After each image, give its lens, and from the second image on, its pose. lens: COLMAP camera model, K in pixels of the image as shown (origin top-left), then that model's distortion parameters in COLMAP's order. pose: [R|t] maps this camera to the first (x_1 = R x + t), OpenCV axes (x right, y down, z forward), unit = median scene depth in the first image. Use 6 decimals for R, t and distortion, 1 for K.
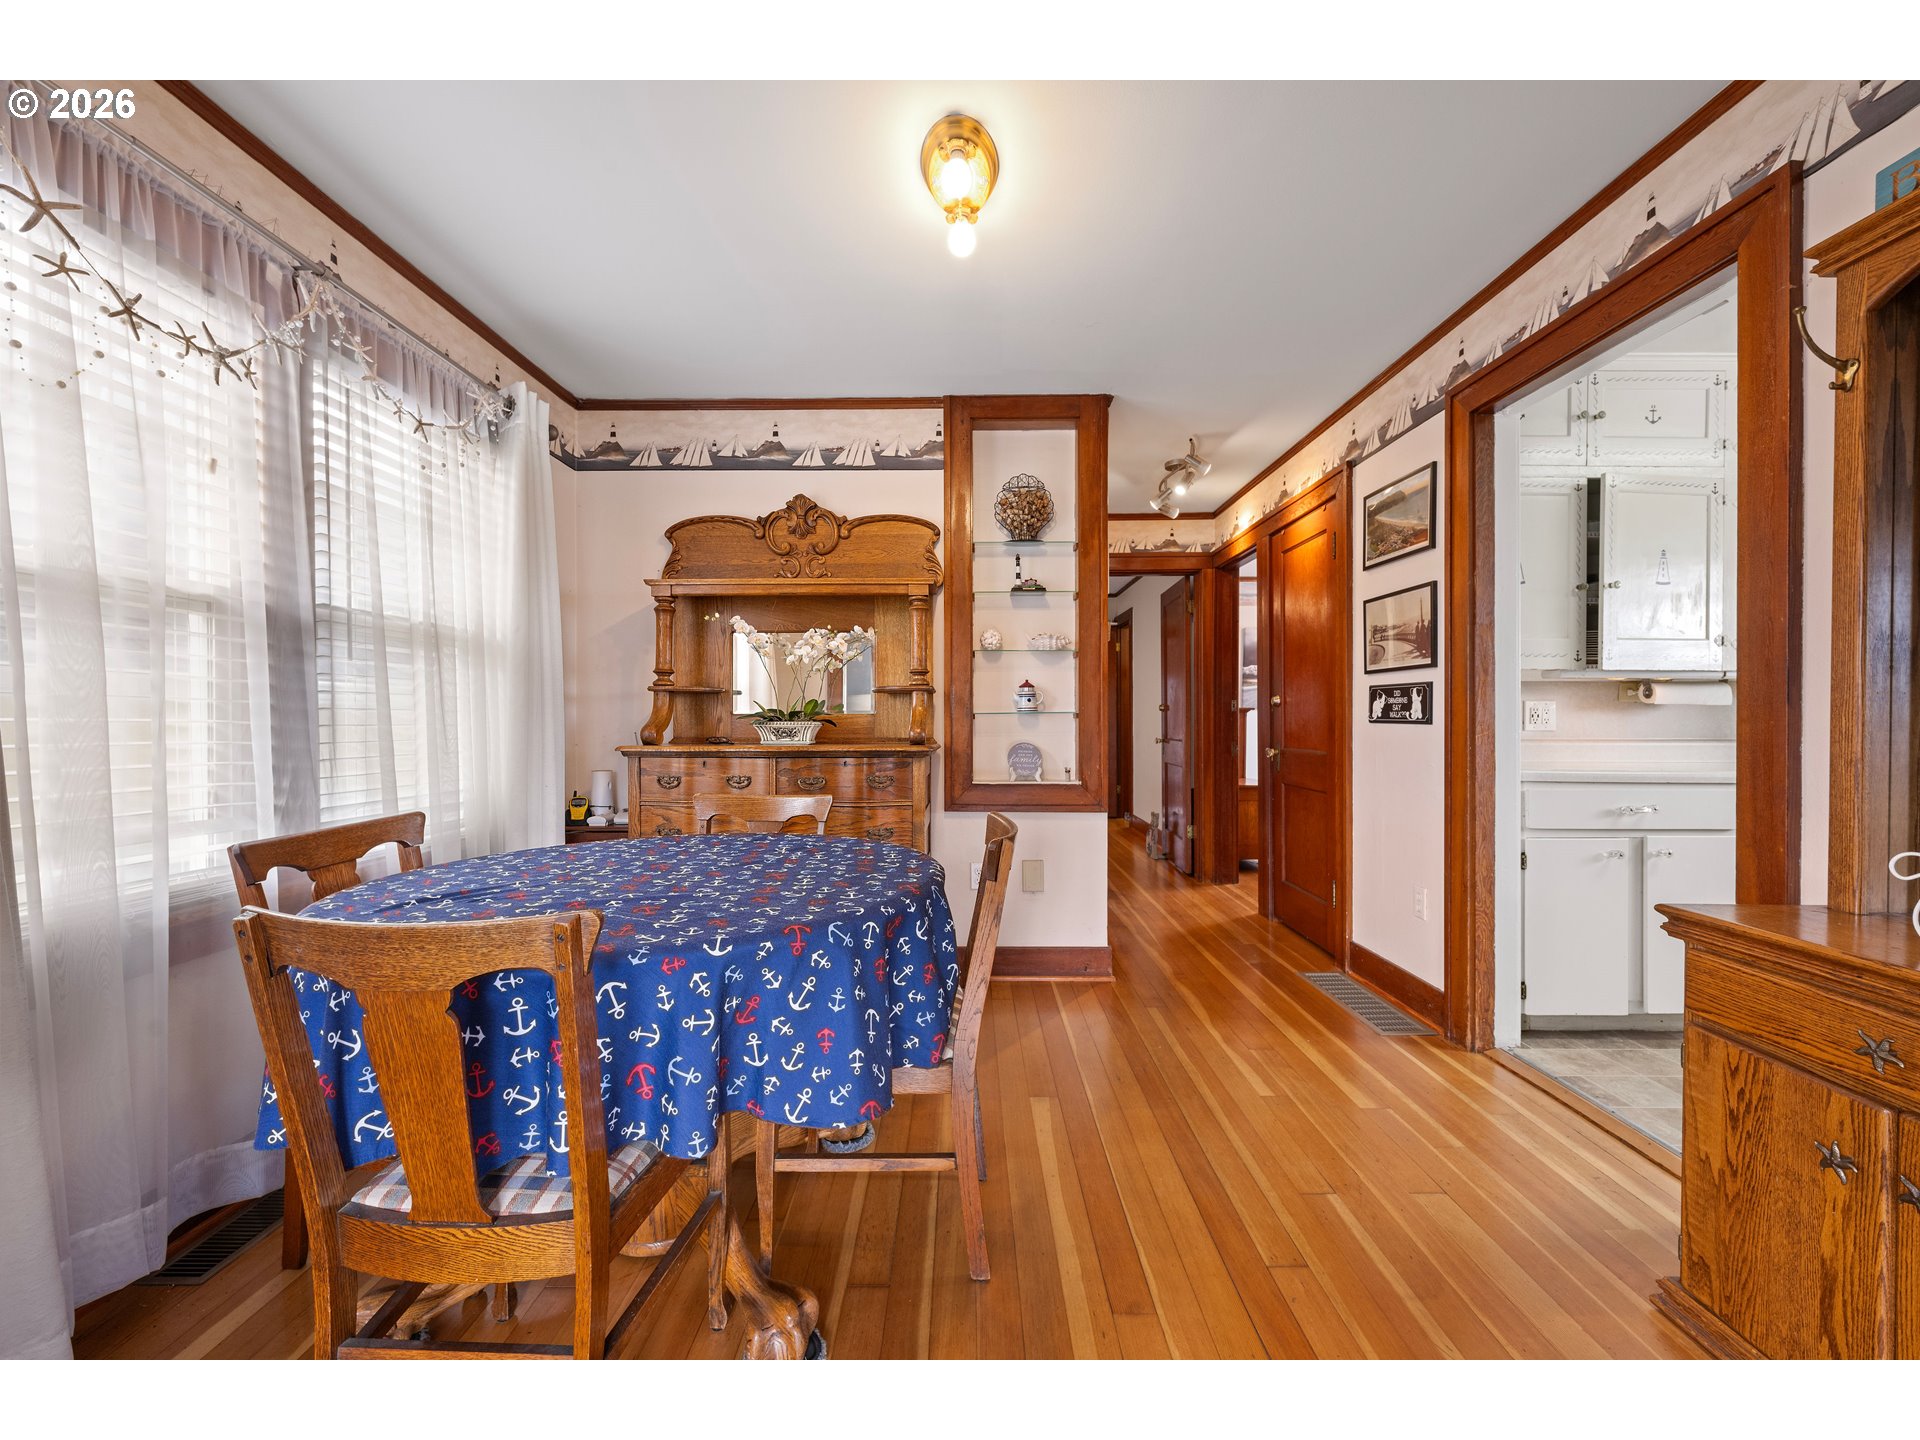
lens RADIAL K [[754.7, 0, 951.0], [0, 754.7, 713.0], [0, 0, 1]] dist [-0.001577, -0.000557]
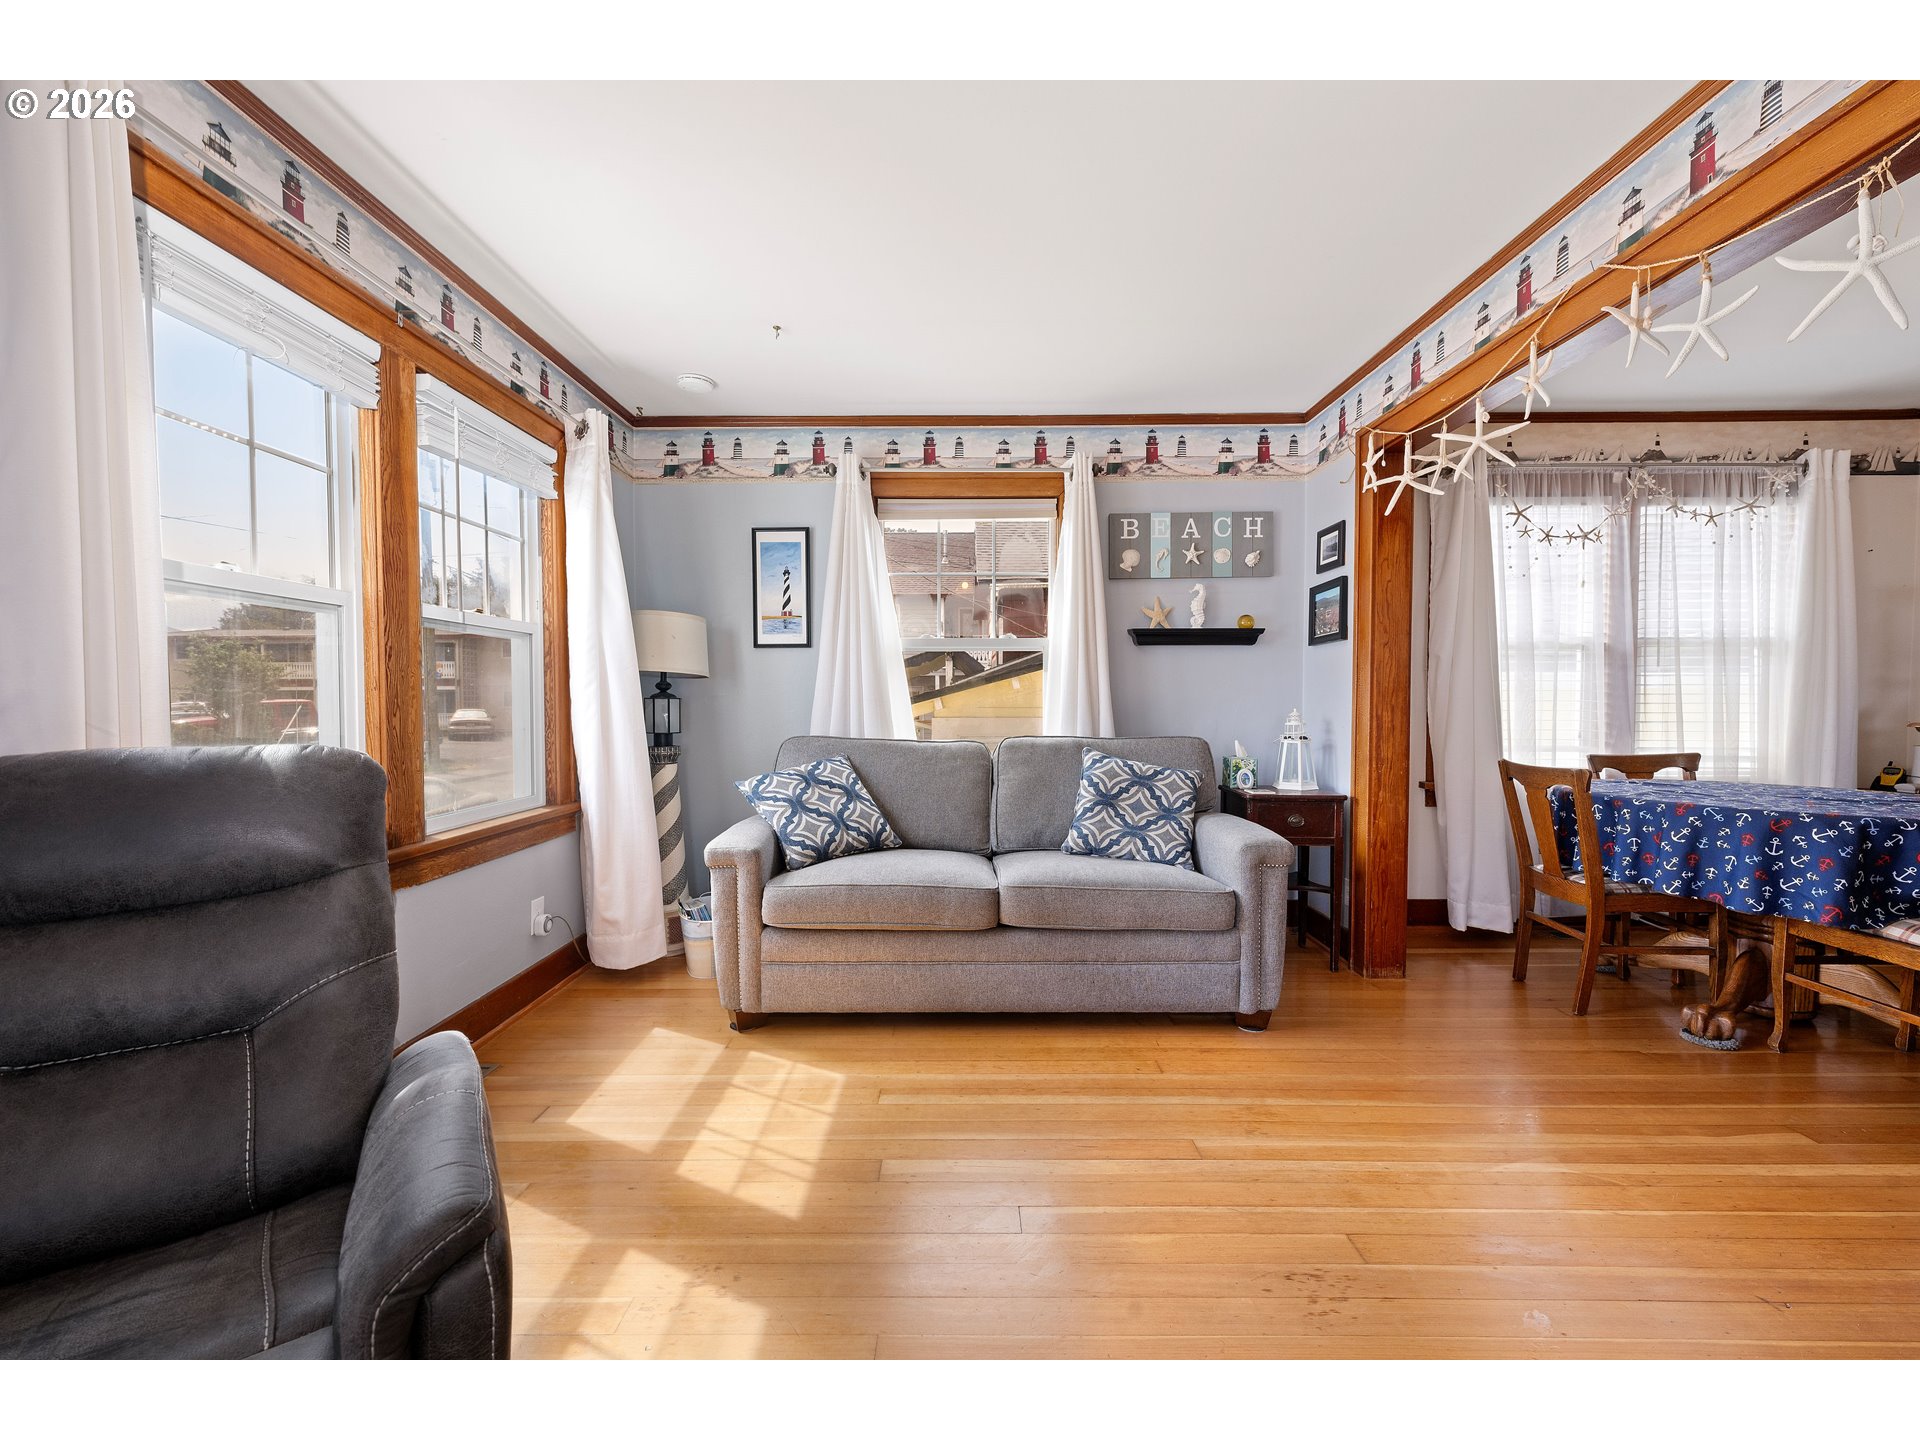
lens RADIAL K [[754.7, 0, 957.4], [0, 754.7, 718.9], [0, 0, 1]] dist [-0.001577, -0.000557]
pose [[-0.000957, 0.027038, -0.999634, 0.914438], [0.008576, 0.999598, 0.027029, -0.005485], [0.999963, -0.008547, -0.001188, -0.617710]]
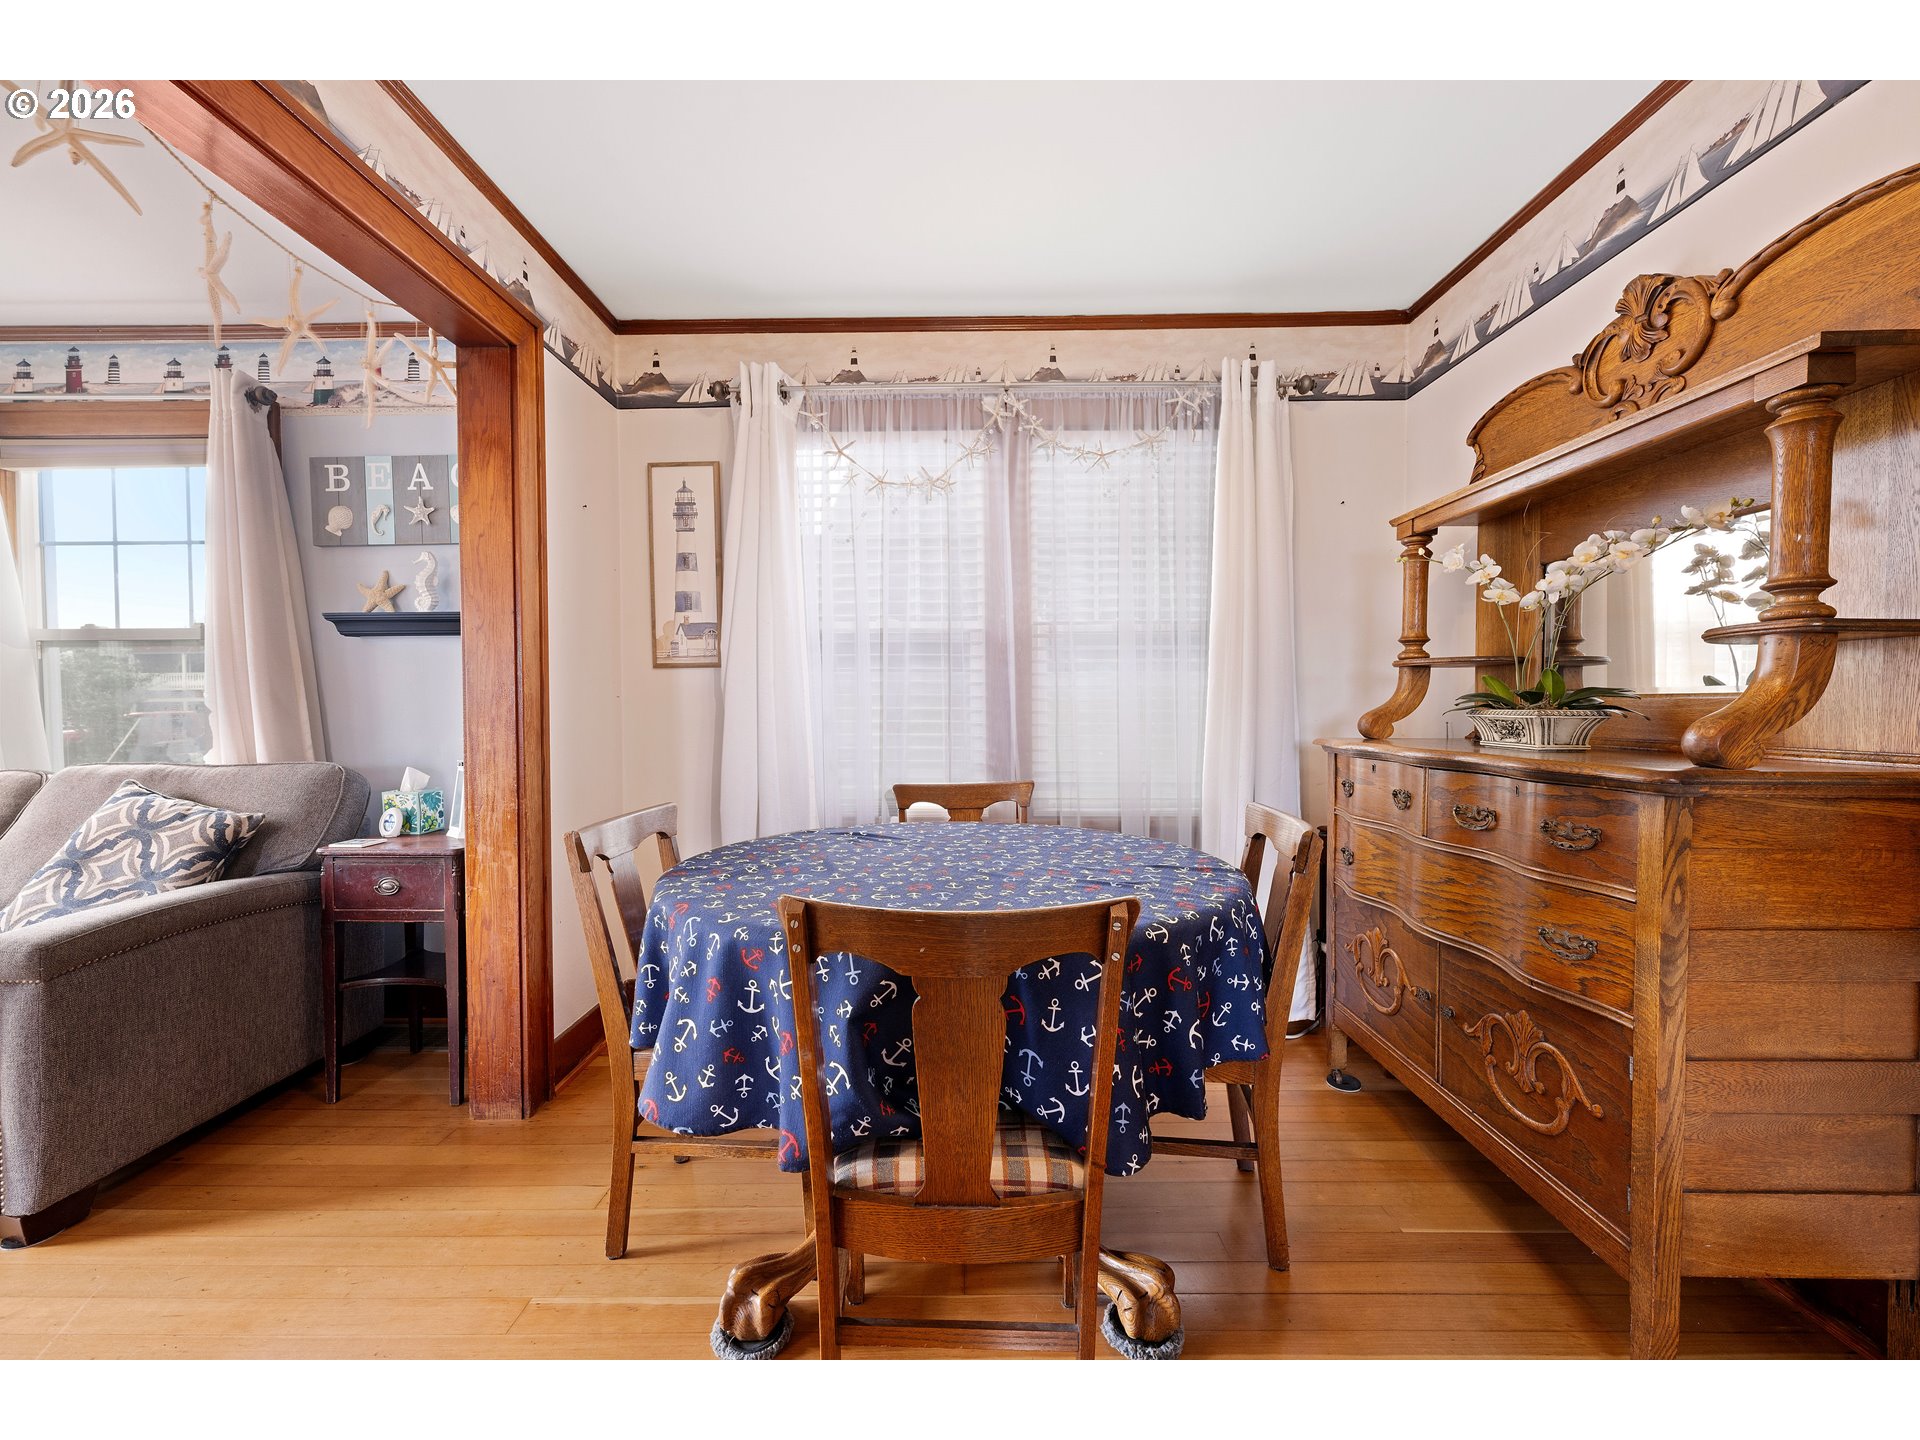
lens RADIAL K [[754.7, 0, 960.7], [0, 754.7, 727.6], [0, 0, 1]] dist [-0.001577, -0.000557]
pose [[0.005539, 0.028296, -0.999584, 0.481471], [0.012847, 0.999515, 0.028366, 0.006550], [0.999902, -0.012998, 0.005173, 0.750047]]
